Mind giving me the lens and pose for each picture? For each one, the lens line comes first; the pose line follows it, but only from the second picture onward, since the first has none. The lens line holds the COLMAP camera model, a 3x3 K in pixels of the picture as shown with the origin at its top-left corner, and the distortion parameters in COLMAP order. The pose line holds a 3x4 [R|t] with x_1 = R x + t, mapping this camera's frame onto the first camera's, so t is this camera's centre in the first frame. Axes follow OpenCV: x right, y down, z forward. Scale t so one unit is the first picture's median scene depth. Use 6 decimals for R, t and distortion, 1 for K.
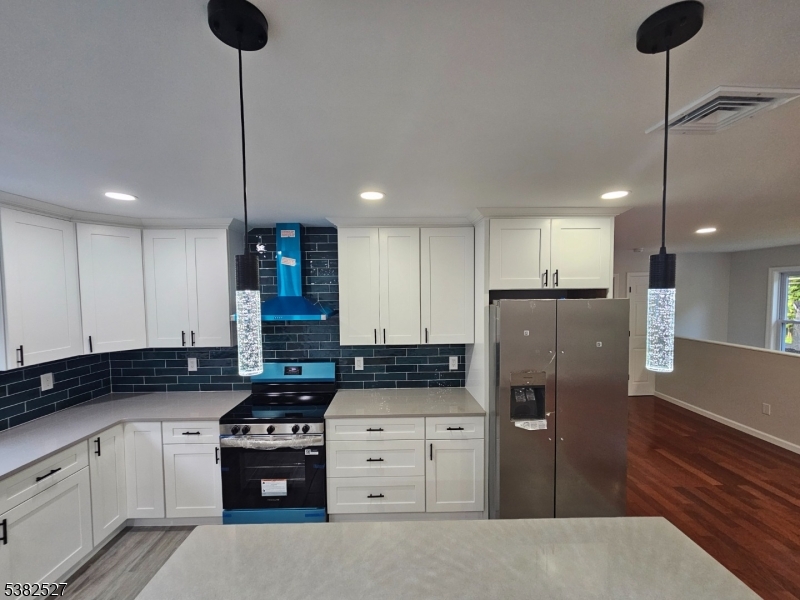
lens RADIAL K [[328.8, 0, 398.3], [0, 328.8, 309.9], [0, 0, 1]] dist [-0.006103, 0.003649]
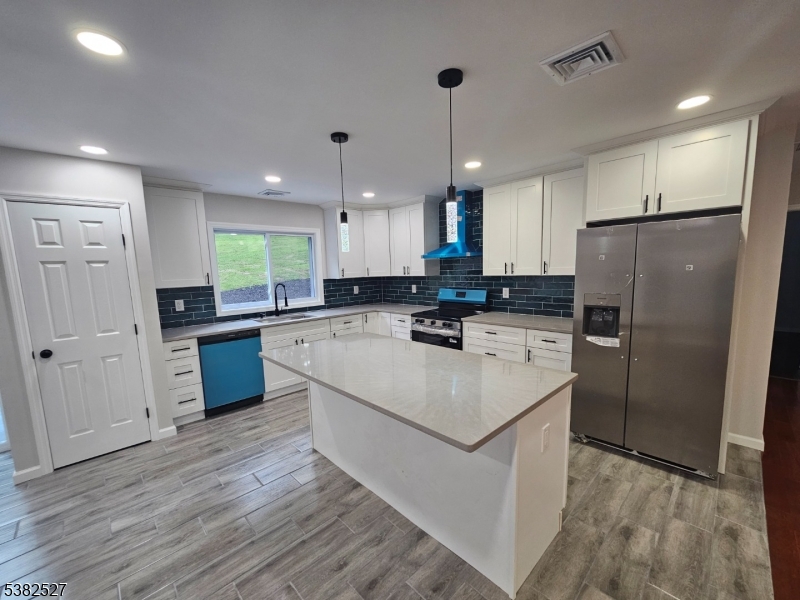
lens RADIAL K [[328.8, 0, 398.3], [0, 328.8, 309.9], [0, 0, 1]] dist [-0.006103, 0.003649]
pose [[0.675150, 0.083988, -0.732883, 0.679513], [-0.013839, 0.994765, 0.101251, 0.128582], [0.737550, -0.058218, 0.672778, -0.234606]]
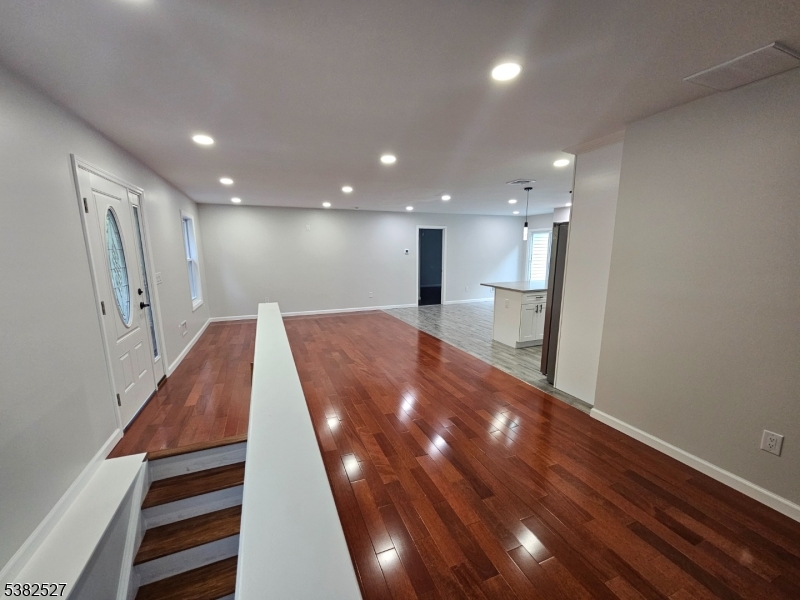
lens RADIAL K [[328.8, 0, 398.3], [0, 328.8, 309.9], [0, 0, 1]] dist [-0.006103, 0.003649]
pose [[-0.934991, 0.078265, -0.345929, 1.768513], [-0.003697, 0.973145, 0.230164, 0.010165], [0.354653, 0.216481, -0.909592, 2.033170]]
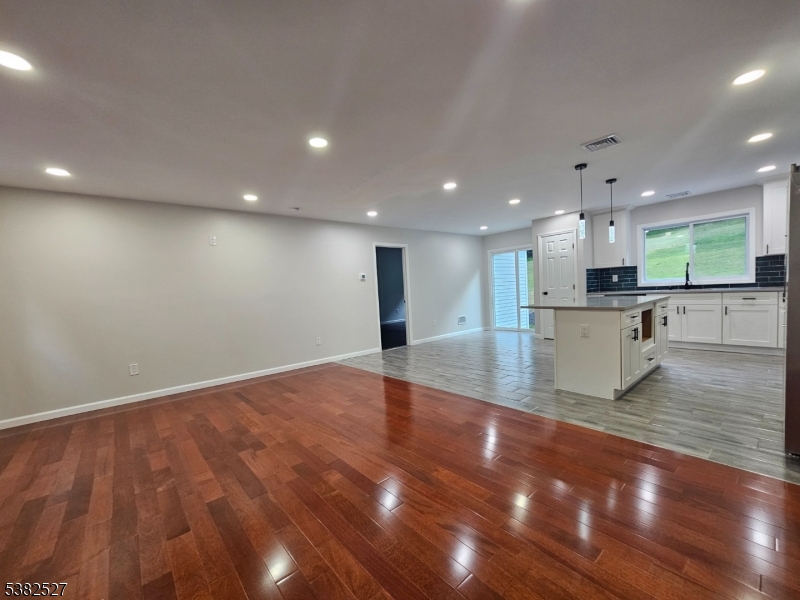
lens RADIAL K [[328.8, 0, 398.3], [0, 328.8, 309.9], [0, 0, 1]] dist [-0.006103, 0.003649]
pose [[-0.773966, 0.091216, -0.626623, 1.826069], [0.029586, 0.993699, 0.108108, 0.190639], [0.632536, 0.065133, -0.771788, 0.938812]]
